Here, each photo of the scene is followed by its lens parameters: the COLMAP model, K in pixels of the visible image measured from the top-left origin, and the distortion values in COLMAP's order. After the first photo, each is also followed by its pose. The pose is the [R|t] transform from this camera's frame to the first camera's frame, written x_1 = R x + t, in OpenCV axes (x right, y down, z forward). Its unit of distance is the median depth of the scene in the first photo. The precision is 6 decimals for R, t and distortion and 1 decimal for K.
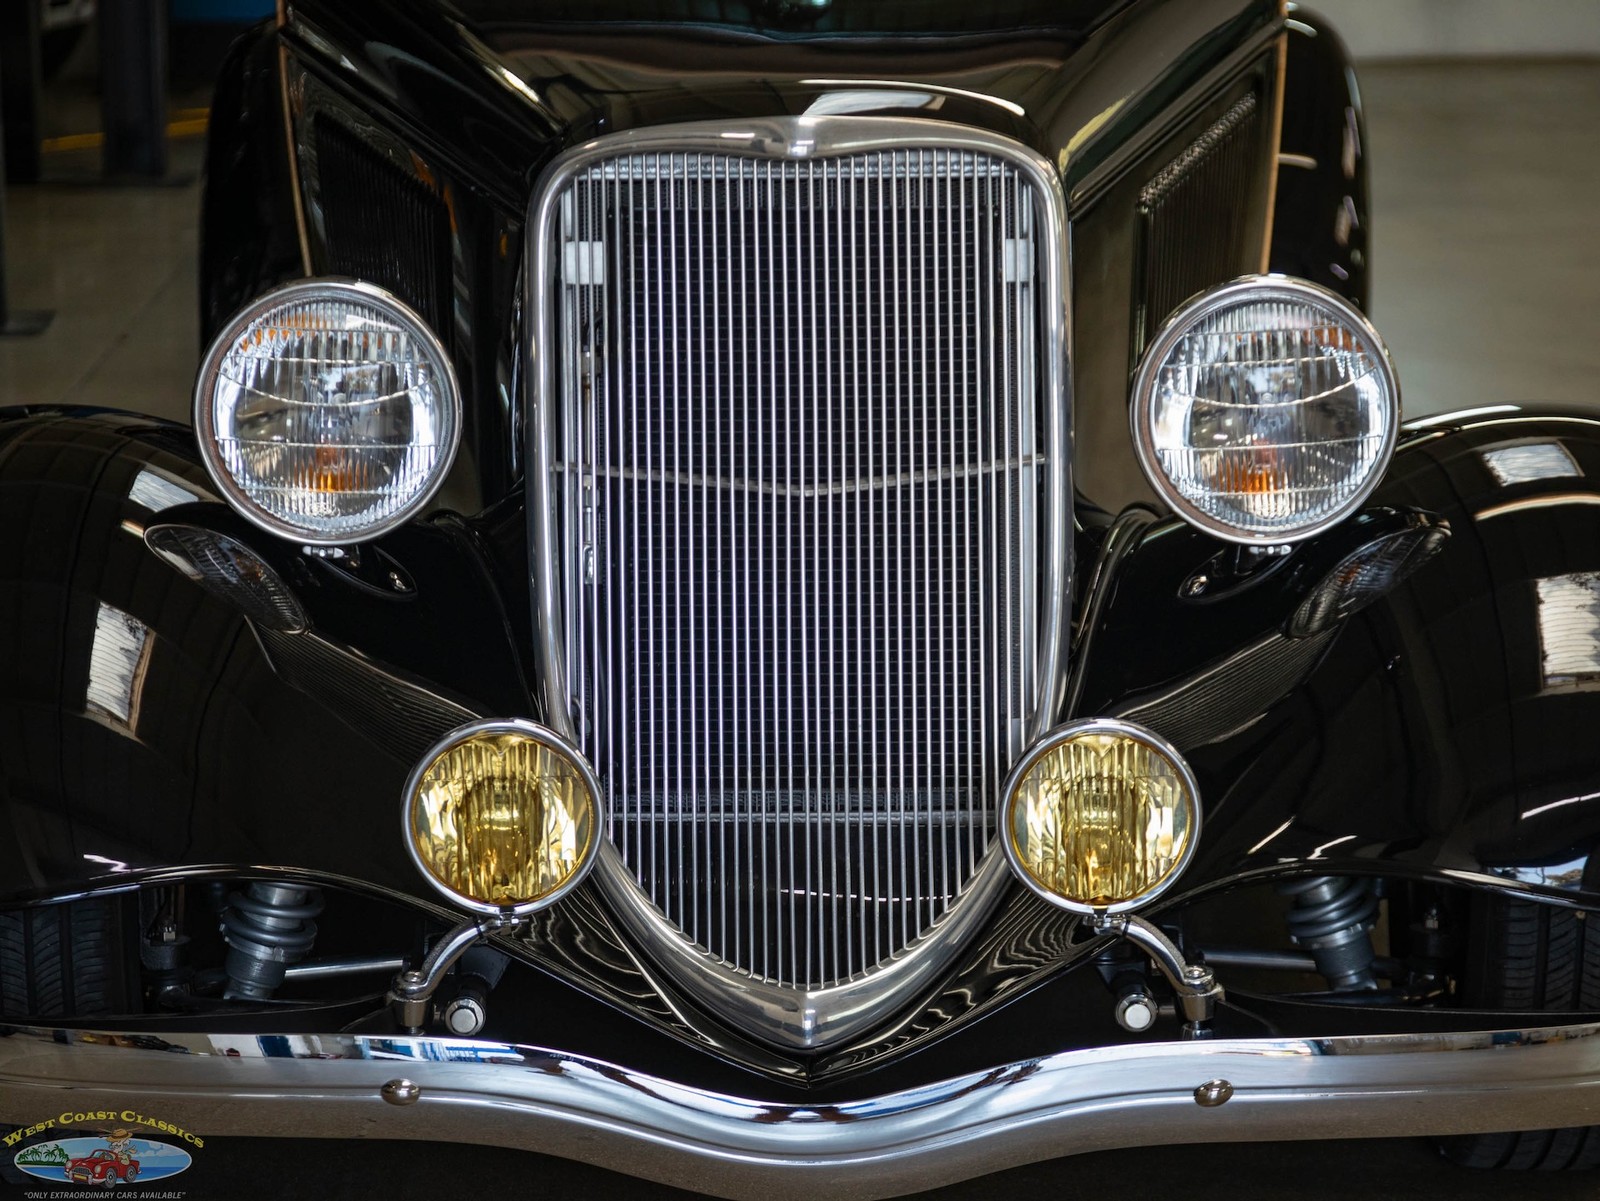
lens RADIAL K [[4180.2, 0, 804.2], [0, 4180.2, 601.3], [0, 0, 1]] dist [-0.009729, 0.052563]
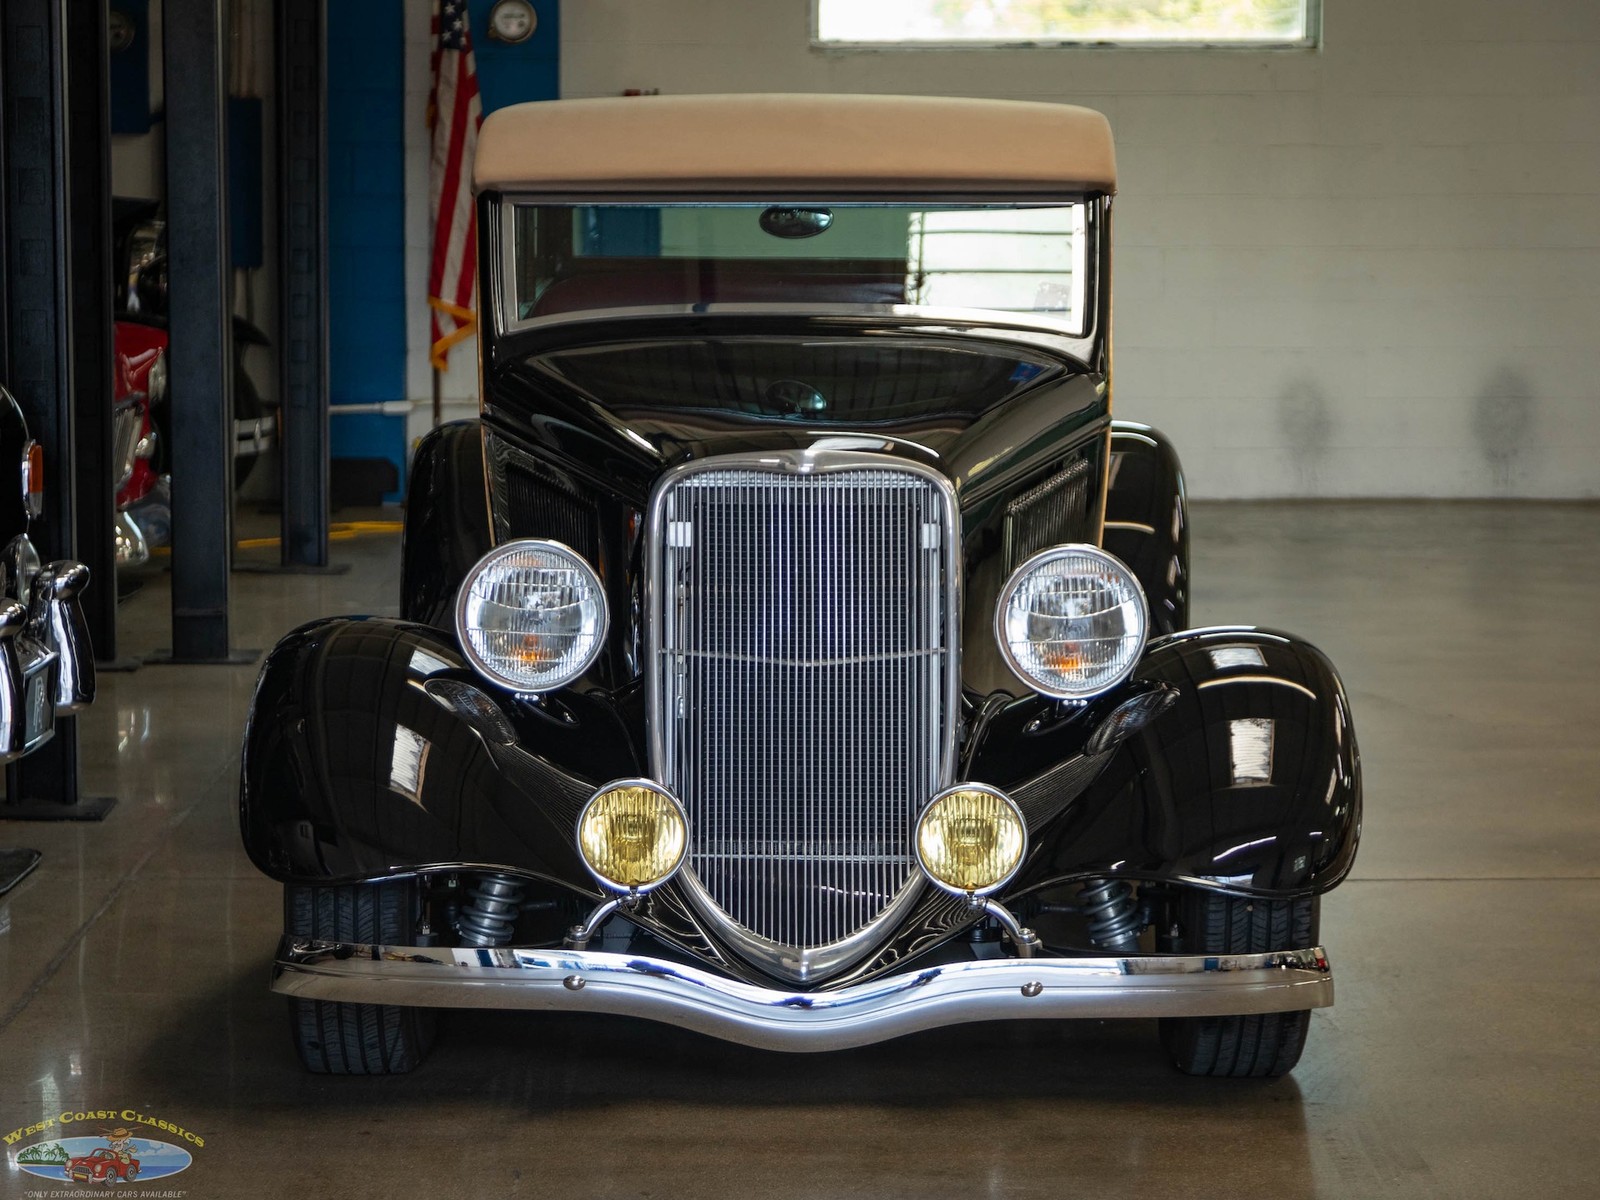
lens RADIAL K [[3934.0, 0, 795.4], [0, 3934.0, 602.6], [0, 0, 1]] dist [-0.019463, 0.263939]
pose [[0.999918, 0.012350, -0.003241, 0.000756], [-0.012641, 0.993240, -0.115392, 0.136373], [0.001794, 0.115423, 0.993315, -0.623229]]
